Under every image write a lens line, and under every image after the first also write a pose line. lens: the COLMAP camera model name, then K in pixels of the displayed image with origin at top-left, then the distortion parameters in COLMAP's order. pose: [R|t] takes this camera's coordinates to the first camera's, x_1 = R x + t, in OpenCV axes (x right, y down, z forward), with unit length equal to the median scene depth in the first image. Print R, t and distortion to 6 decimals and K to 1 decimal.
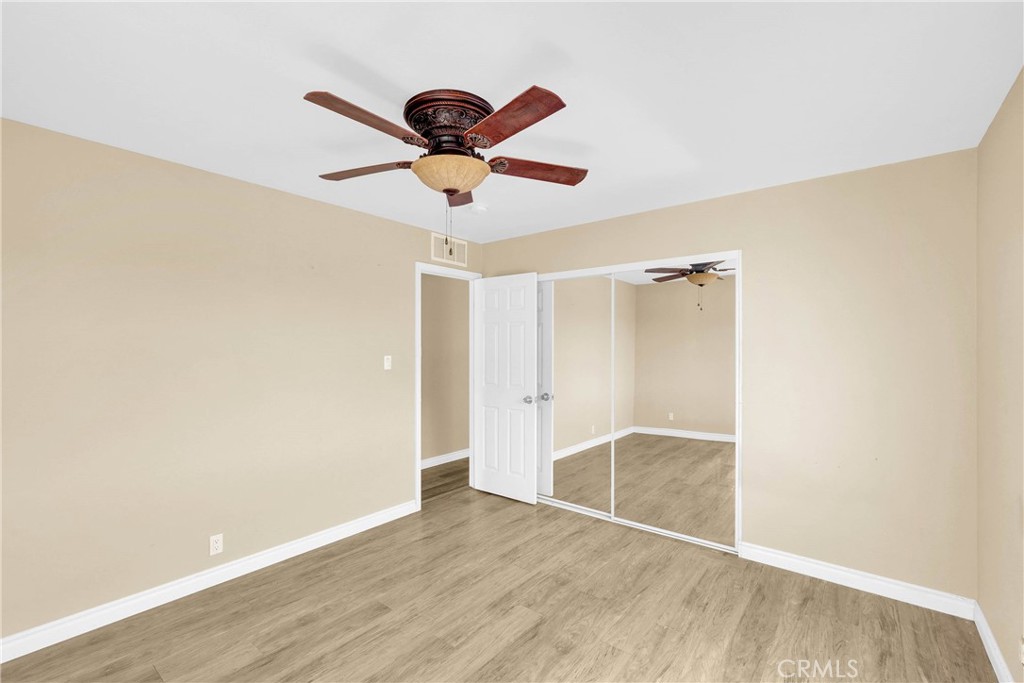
lens RADIAL K [[442.0, 0, 509.9], [0, 442.0, 350.3], [0, 0, 1]] dist [0.000368, -0.000010]
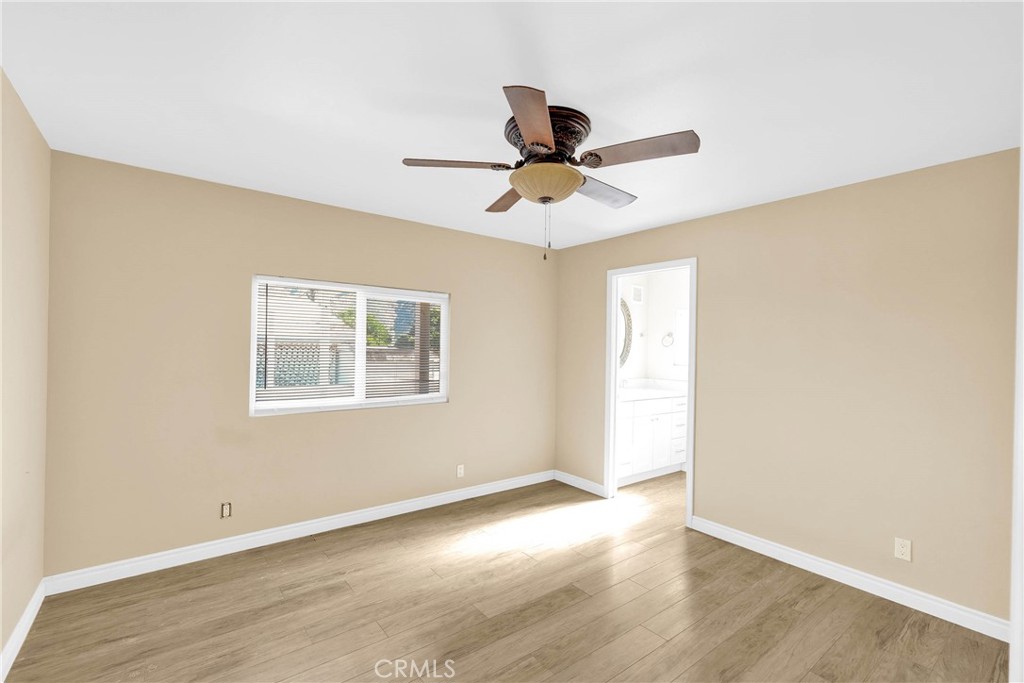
lens RADIAL K [[442.0, 0, 506.8], [0, 442.0, 340.3], [0, 0, 1]] dist [0.000368, -0.000010]
pose [[-0.970784, -0.015259, 0.239471, -0.288626], [-0.019132, 0.999721, -0.013857, -0.004845], [-0.239193, -0.018033, -0.970805, 1.949729]]
